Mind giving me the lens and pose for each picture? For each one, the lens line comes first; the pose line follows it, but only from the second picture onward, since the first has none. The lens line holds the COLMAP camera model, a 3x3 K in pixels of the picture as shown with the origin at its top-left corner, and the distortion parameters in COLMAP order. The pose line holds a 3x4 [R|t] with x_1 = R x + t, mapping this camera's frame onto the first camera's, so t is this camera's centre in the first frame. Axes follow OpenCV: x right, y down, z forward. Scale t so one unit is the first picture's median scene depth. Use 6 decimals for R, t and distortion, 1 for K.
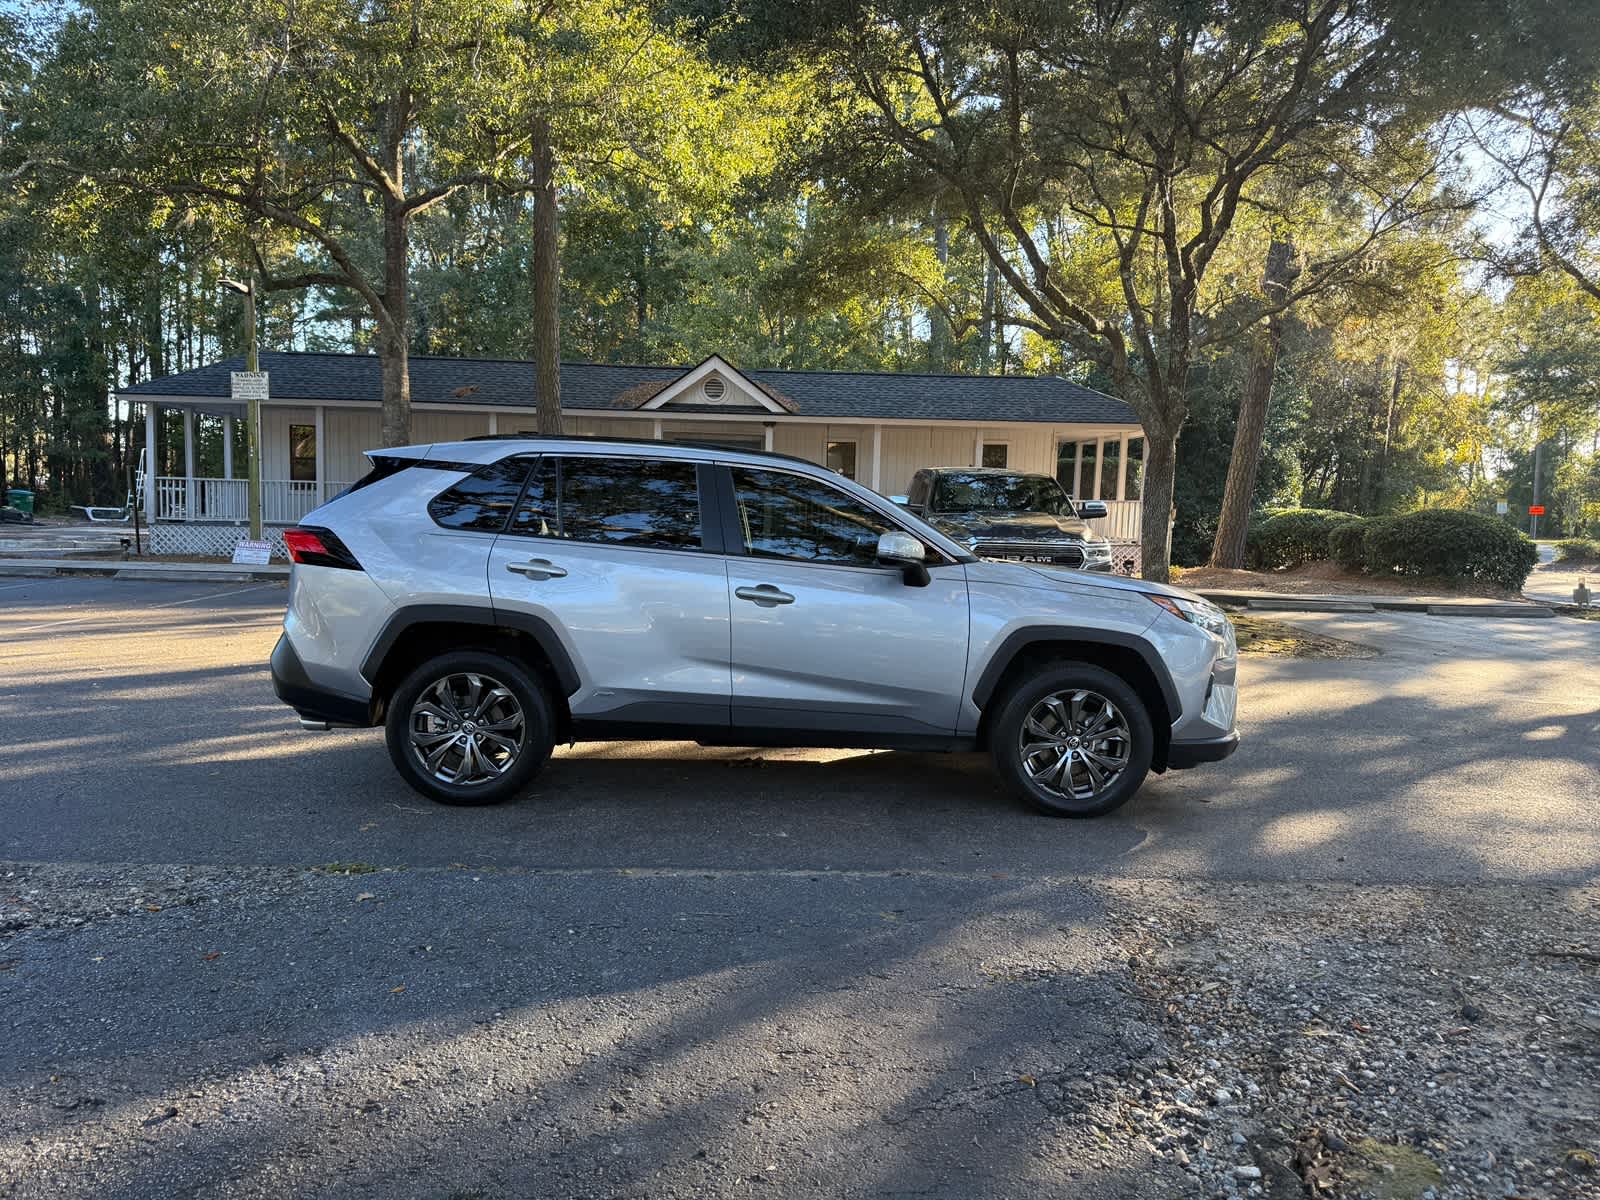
lens RADIAL K [[1155.9, 0, 797.5], [0, 1155.9, 602.6], [0, 0, 1]] dist [0.026222, -0.035842]
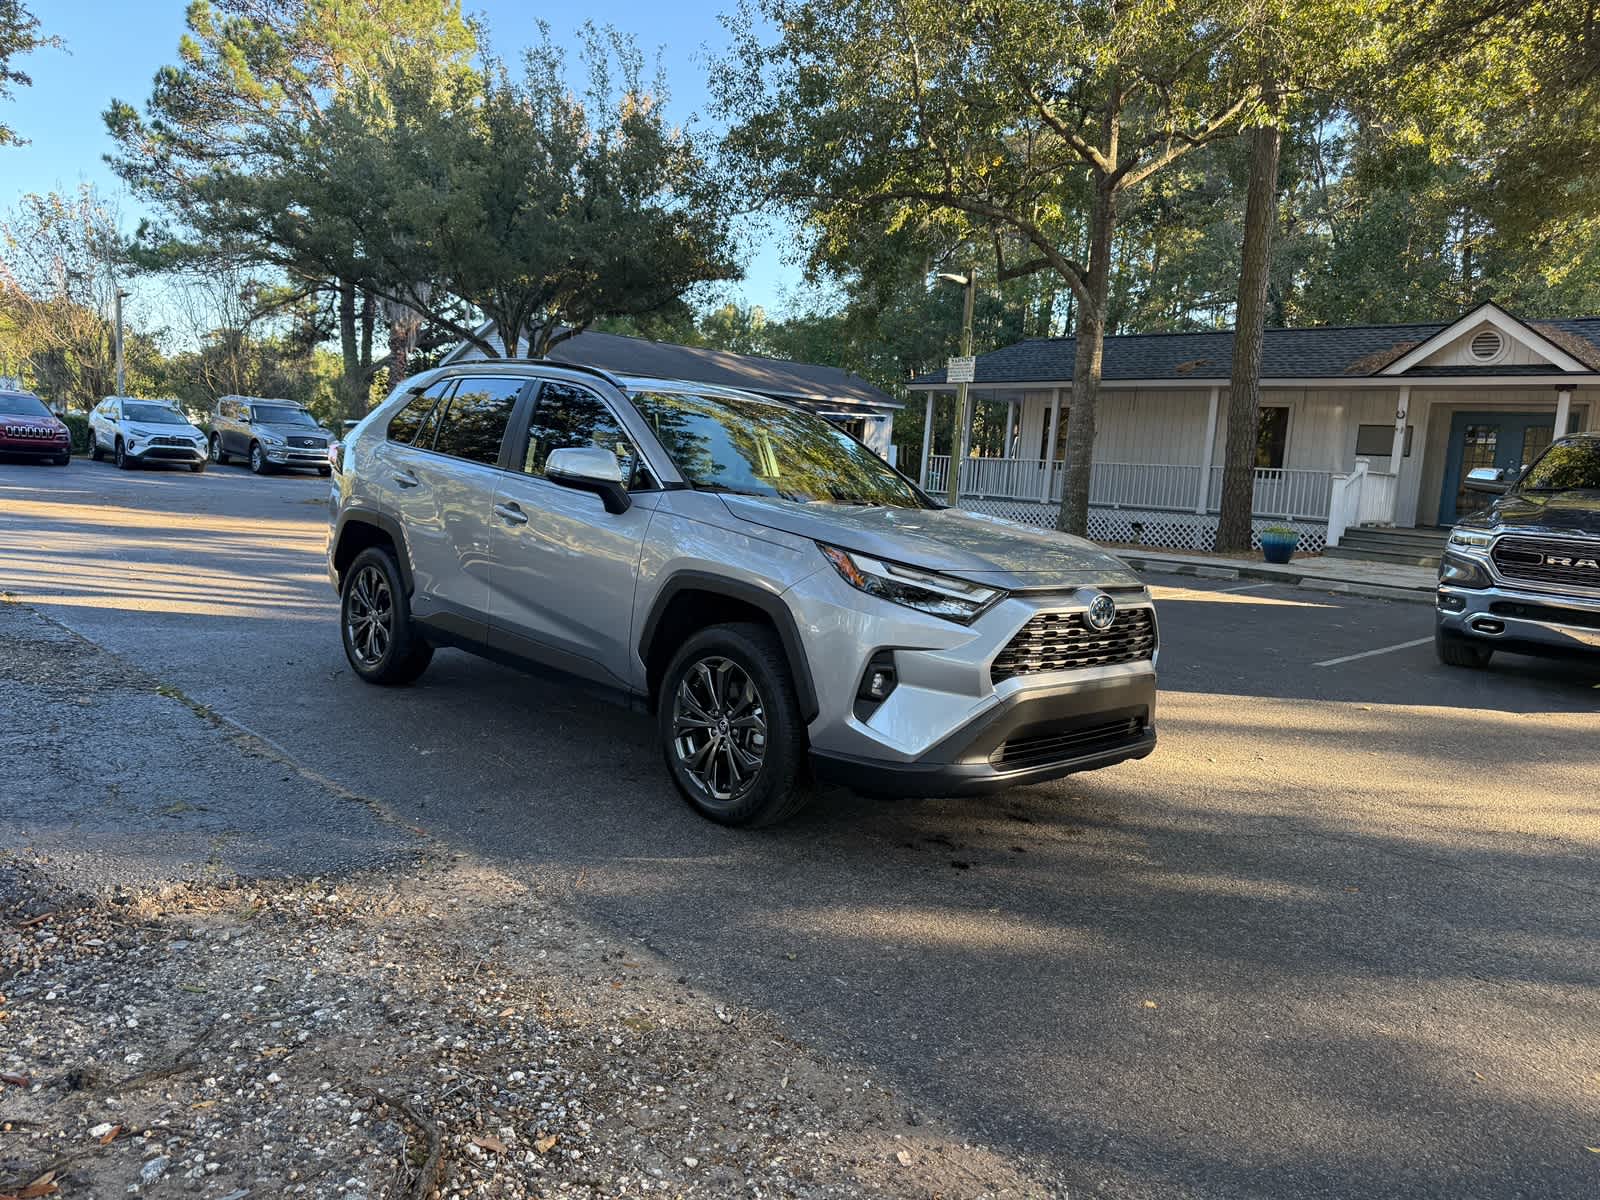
lens RADIAL K [[1155.9, 0, 797.5], [0, 1155.9, 602.6], [0, 0, 1]] dist [0.026222, -0.035842]
pose [[0.670144, 0.097858, -0.735752, 0.824363], [-0.097702, 0.994275, 0.043252, 0.001186], [0.735773, 0.042900, 0.675868, 0.511370]]
